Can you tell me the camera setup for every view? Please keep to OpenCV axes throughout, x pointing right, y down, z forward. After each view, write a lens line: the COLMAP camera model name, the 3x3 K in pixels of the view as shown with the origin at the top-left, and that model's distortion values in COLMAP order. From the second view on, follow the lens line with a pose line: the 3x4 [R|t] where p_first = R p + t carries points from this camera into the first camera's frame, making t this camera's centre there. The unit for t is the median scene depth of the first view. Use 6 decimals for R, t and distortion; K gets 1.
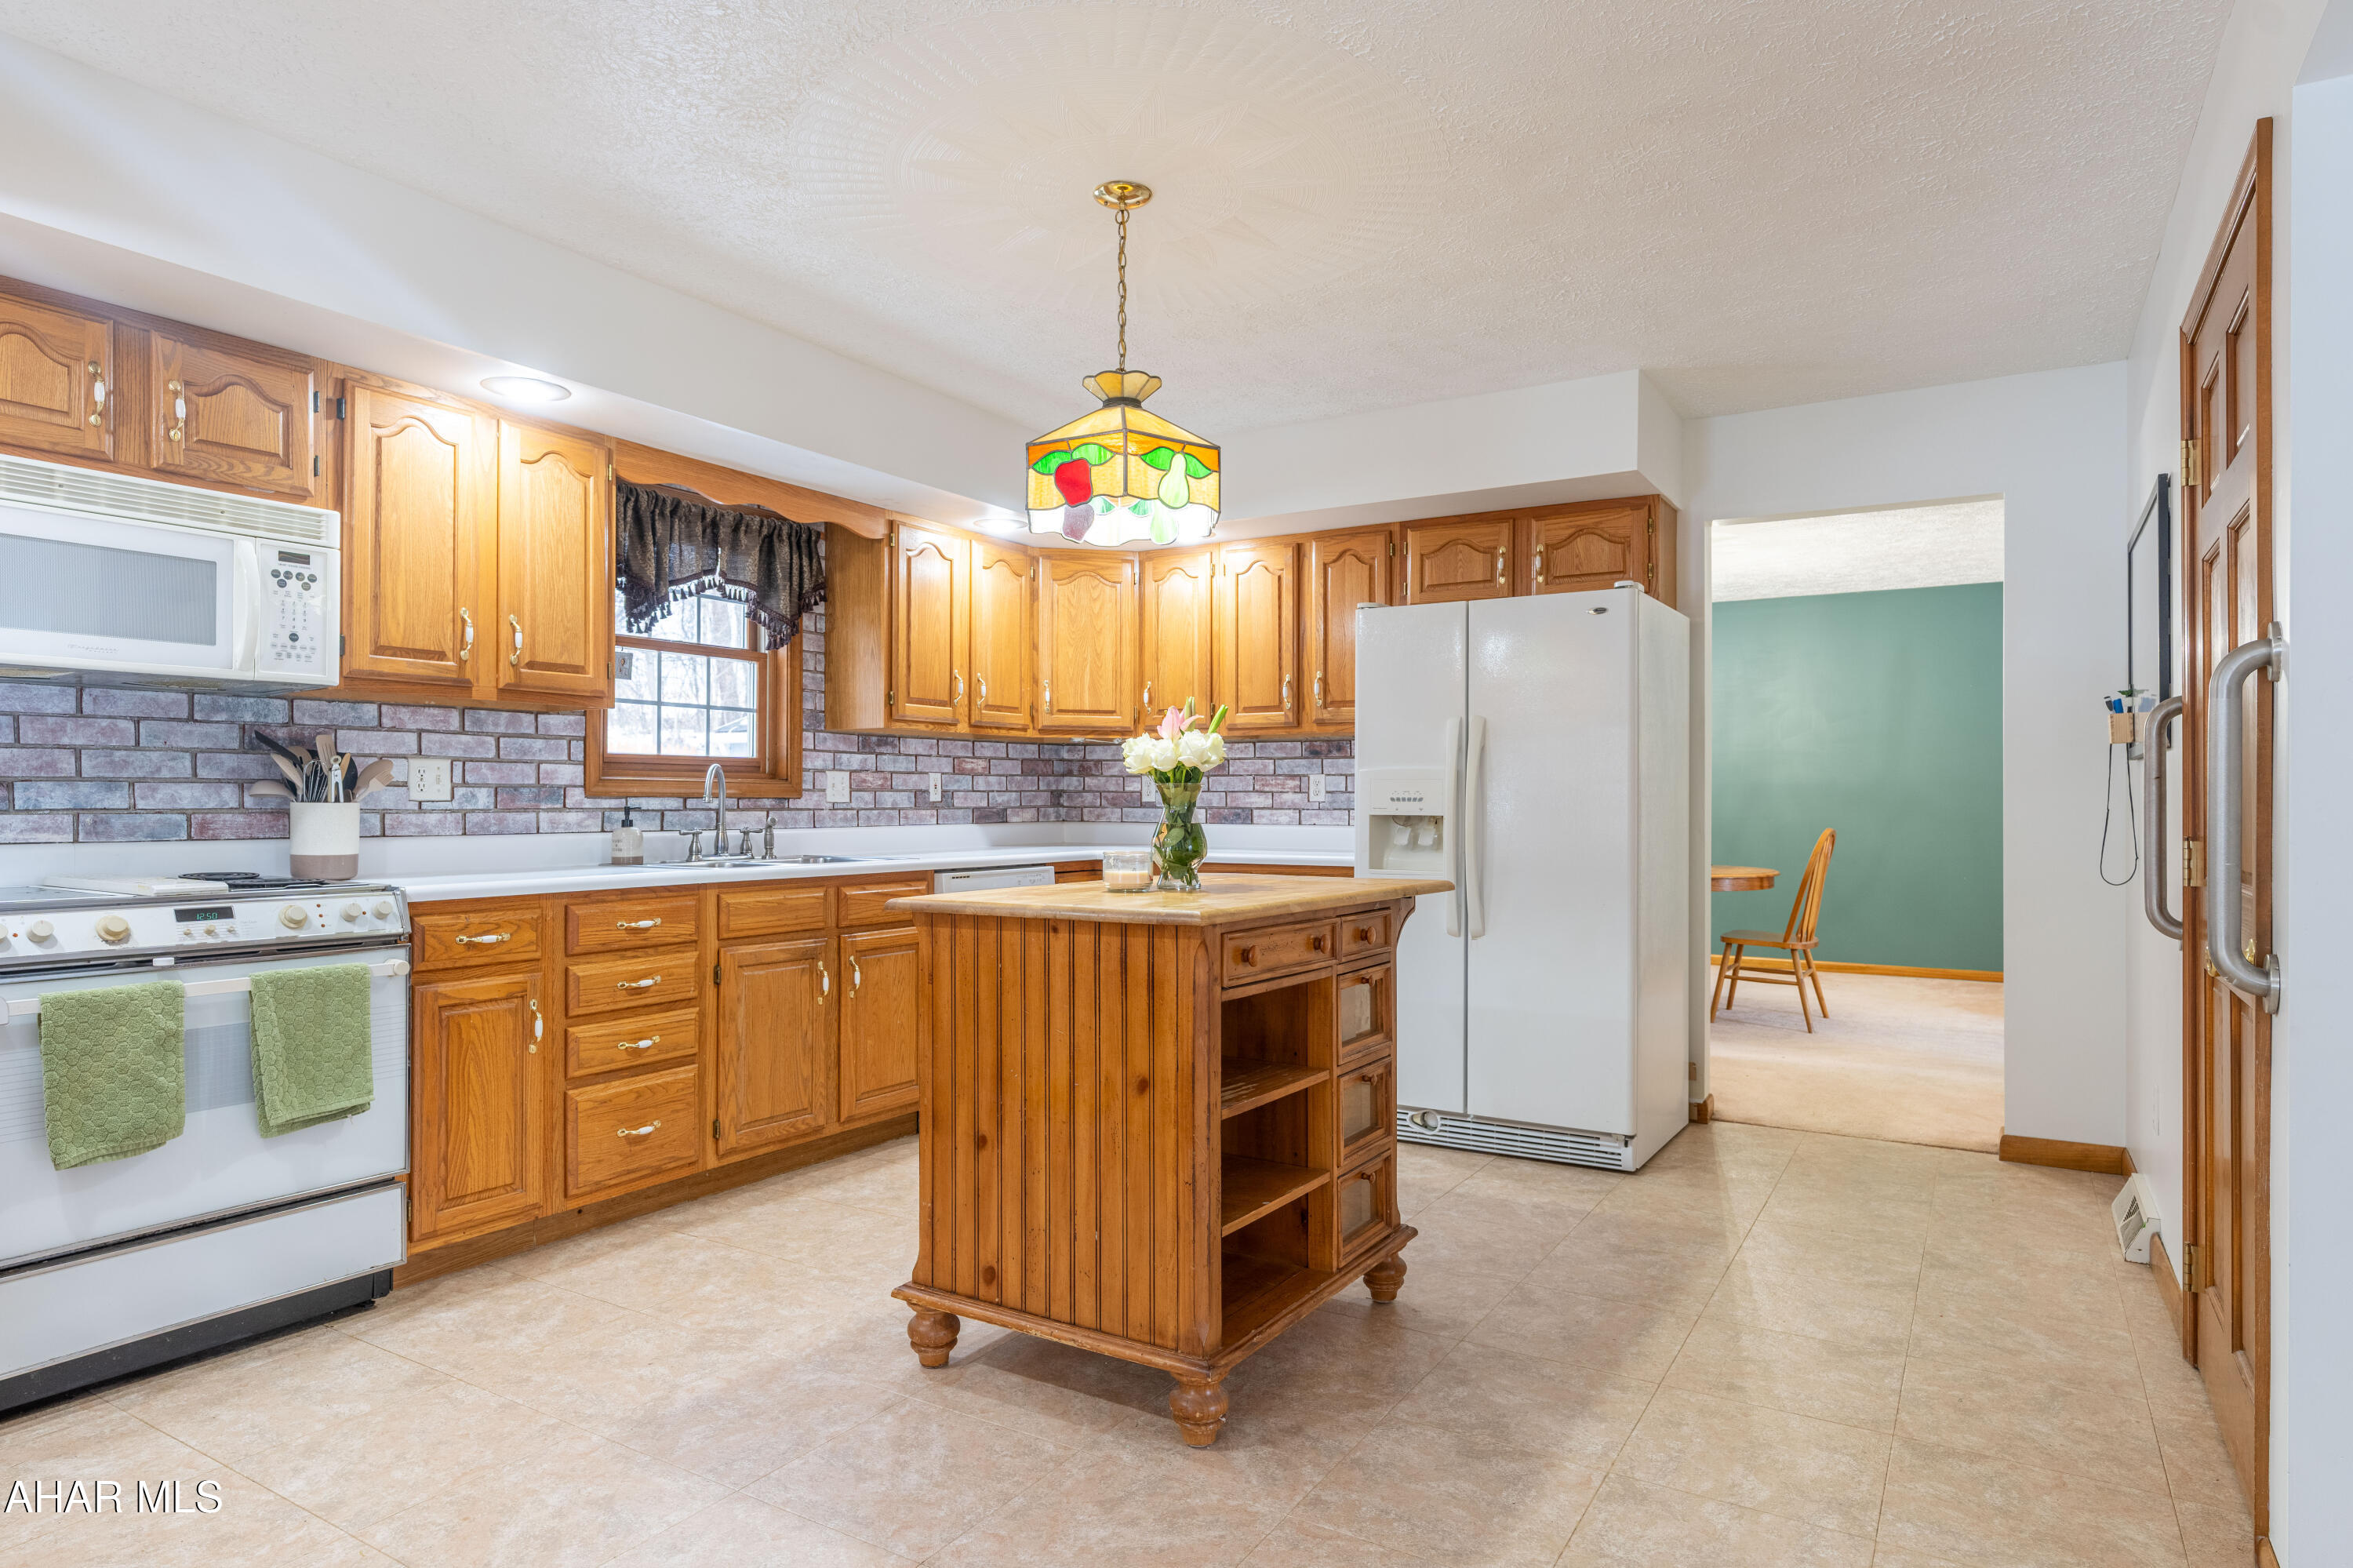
lens RADIAL K [[1327.4, 0, 1176.5], [0, 1327.4, 784.0], [0, 0, 1]] dist [0.001213, 0.001132]
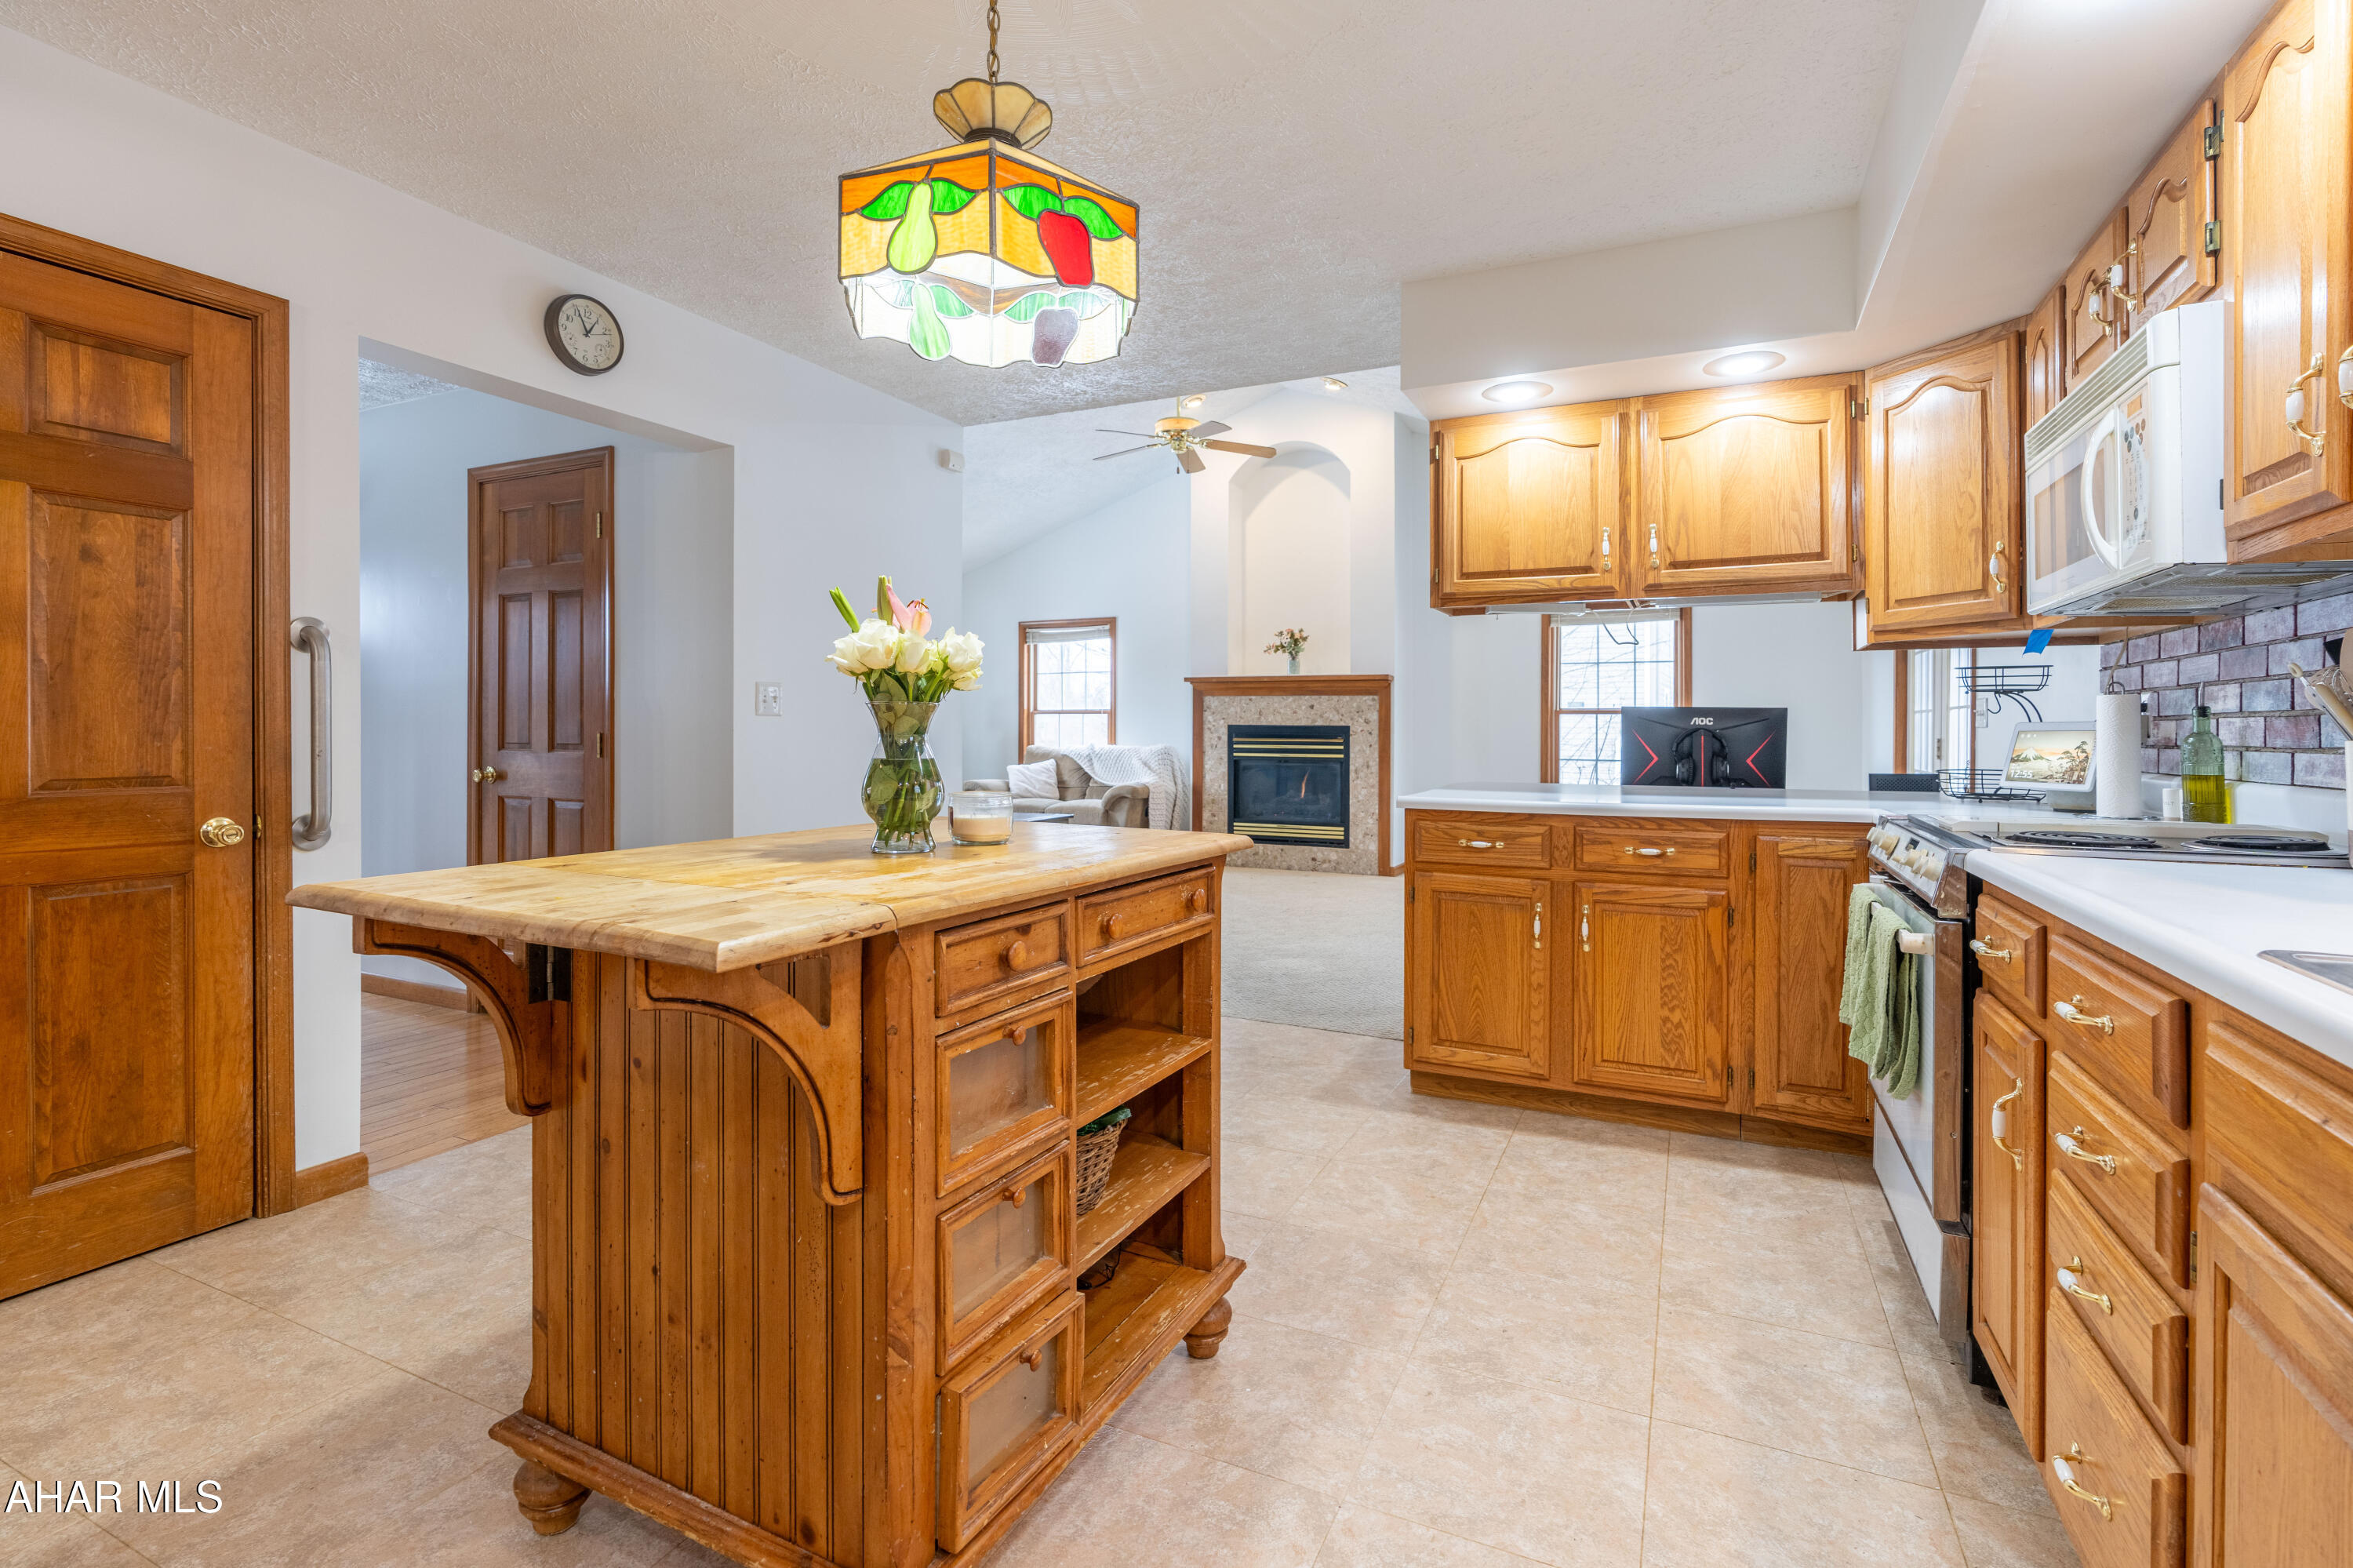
lens RADIAL K [[1063.3, 0, 1184.6], [0, 1063.3, 732.9], [0, 0, 1]] dist [-0.001271, 0.000011]
pose [[-0.993212, -0.005767, -0.116177, -0.056563], [-0.004872, 0.999956, -0.007989, 0.014686], [0.116218, -0.007369, -0.993196, 1.191215]]
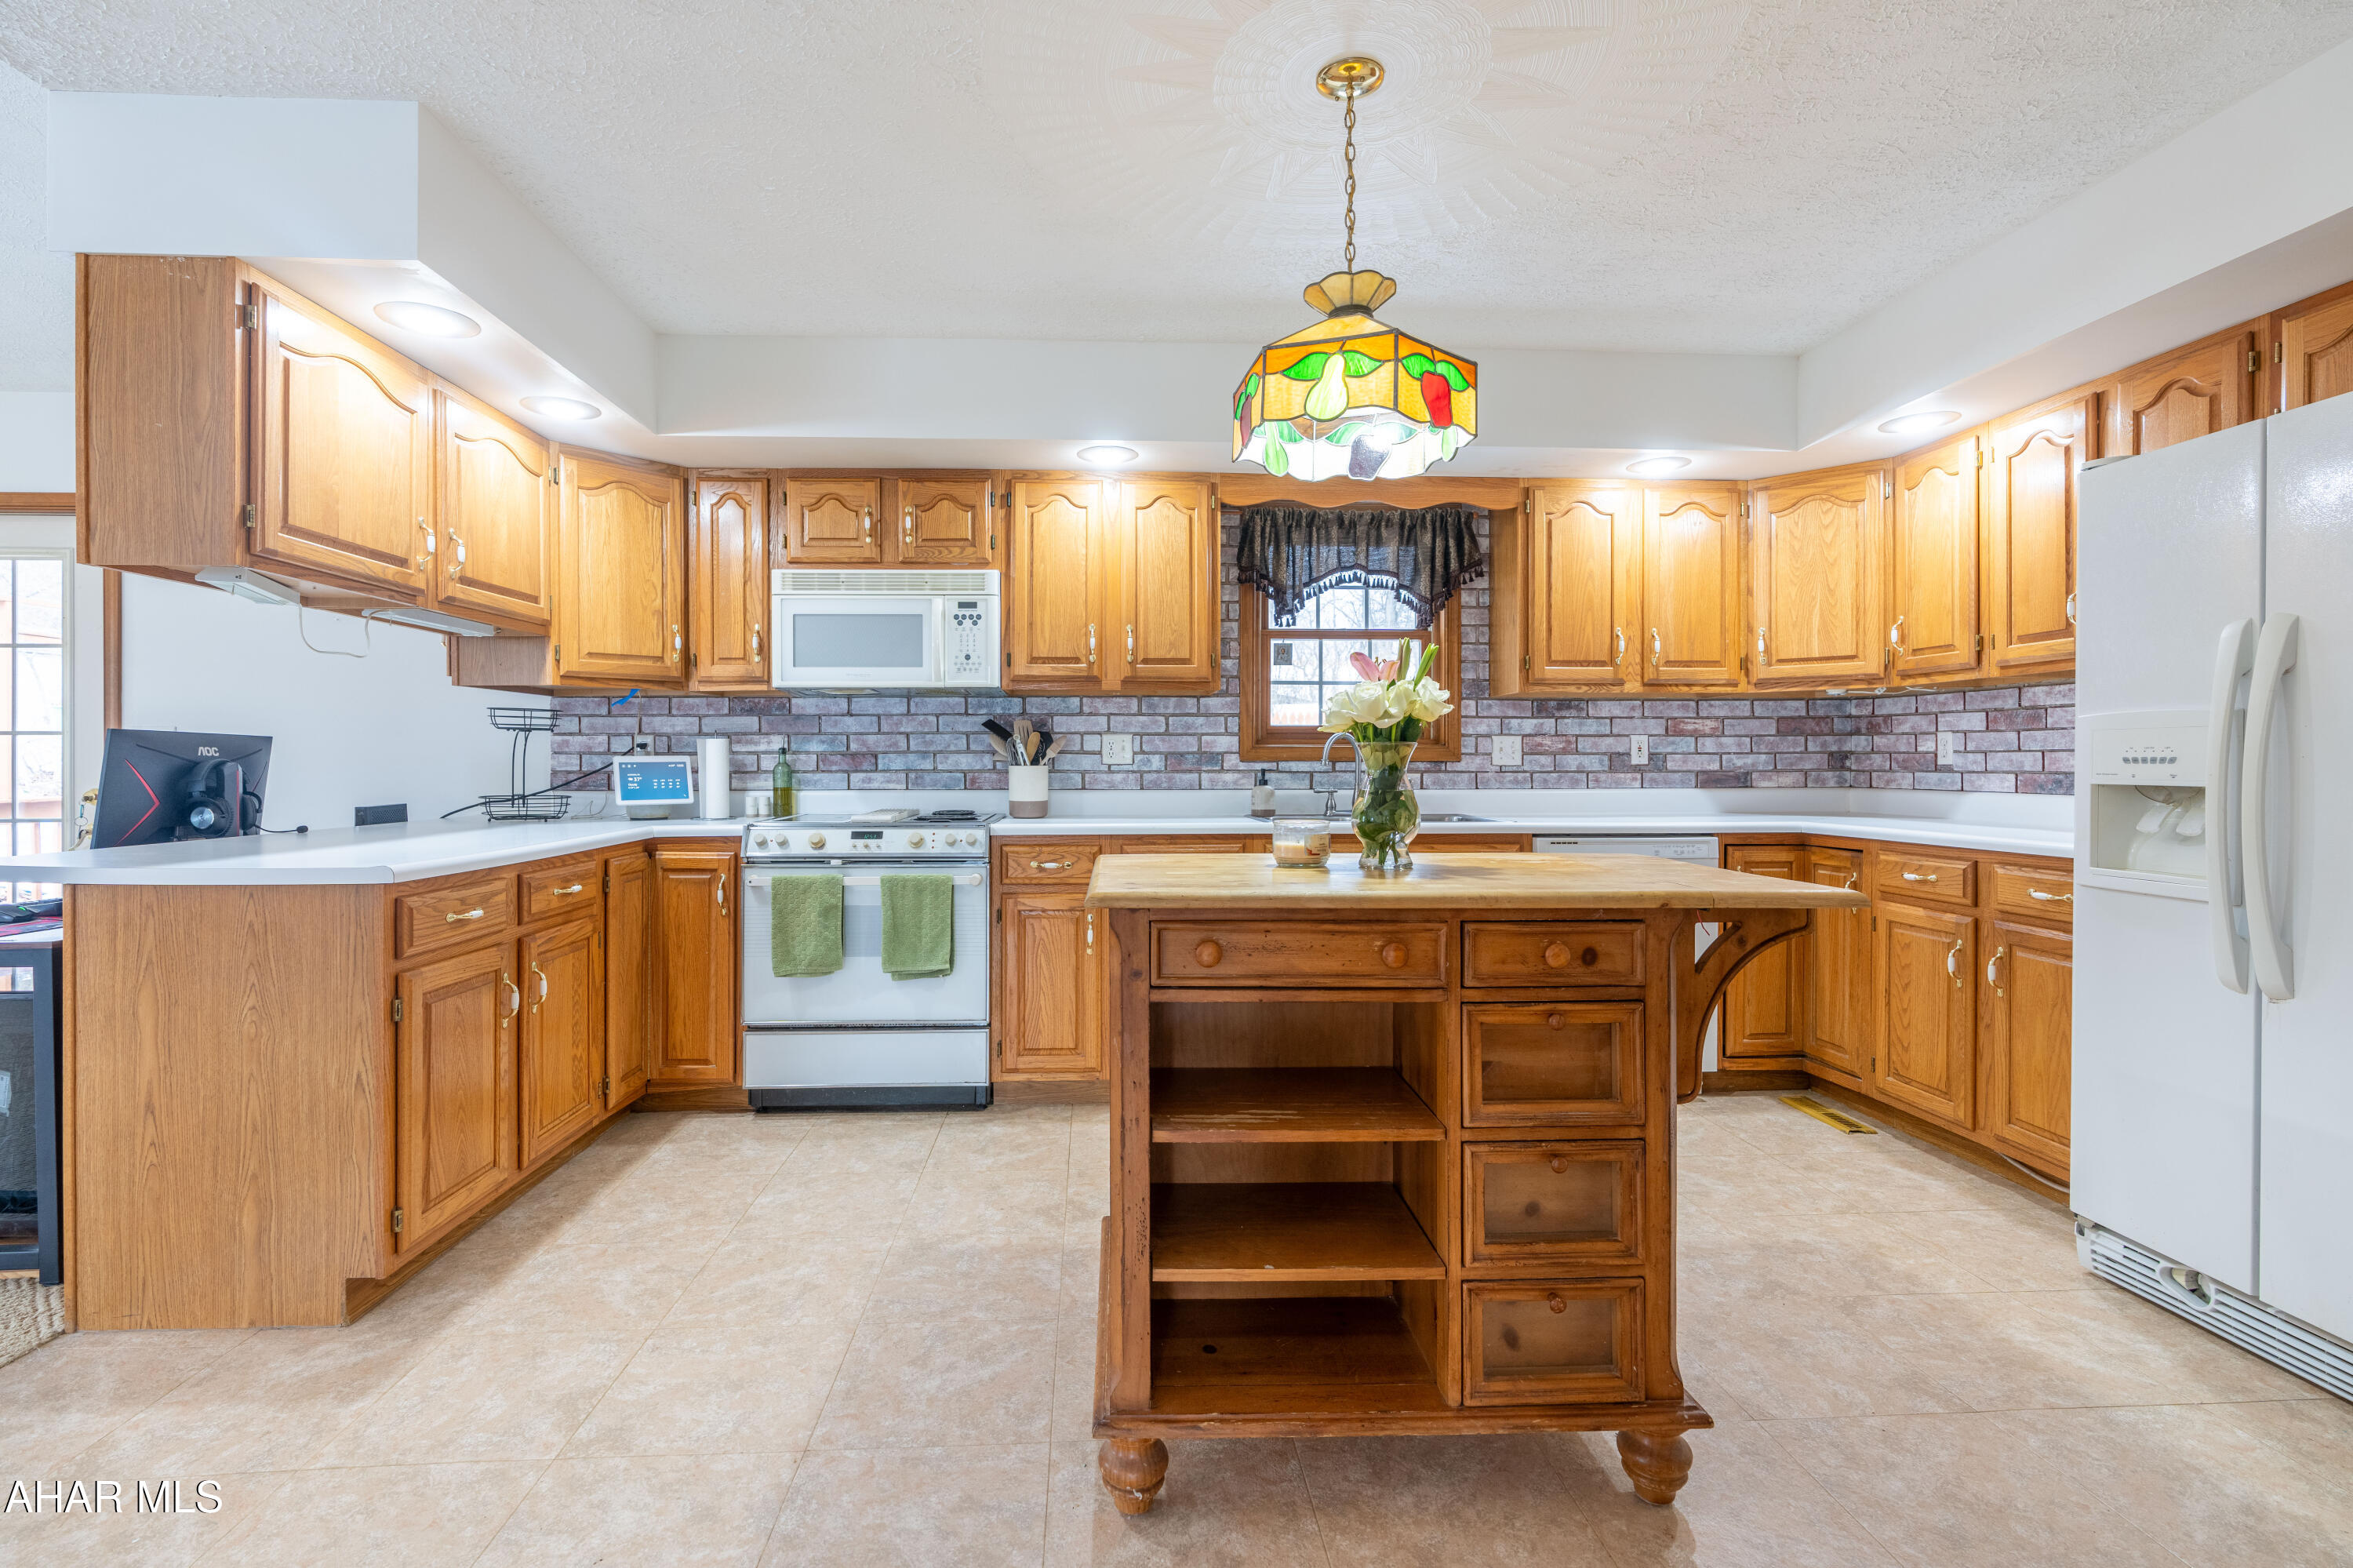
lens RADIAL K [[1064.6, 0, 1172.1], [0, 1064.6, 760.6], [0, 0, 1]] dist [-0.001756, 0.000753]
pose [[0.573572, -0.003789, -0.819146, 0.367637], [0.011628, 0.999926, 0.003516, 0.005045], [0.819072, -0.011542, 0.573574, 0.385204]]
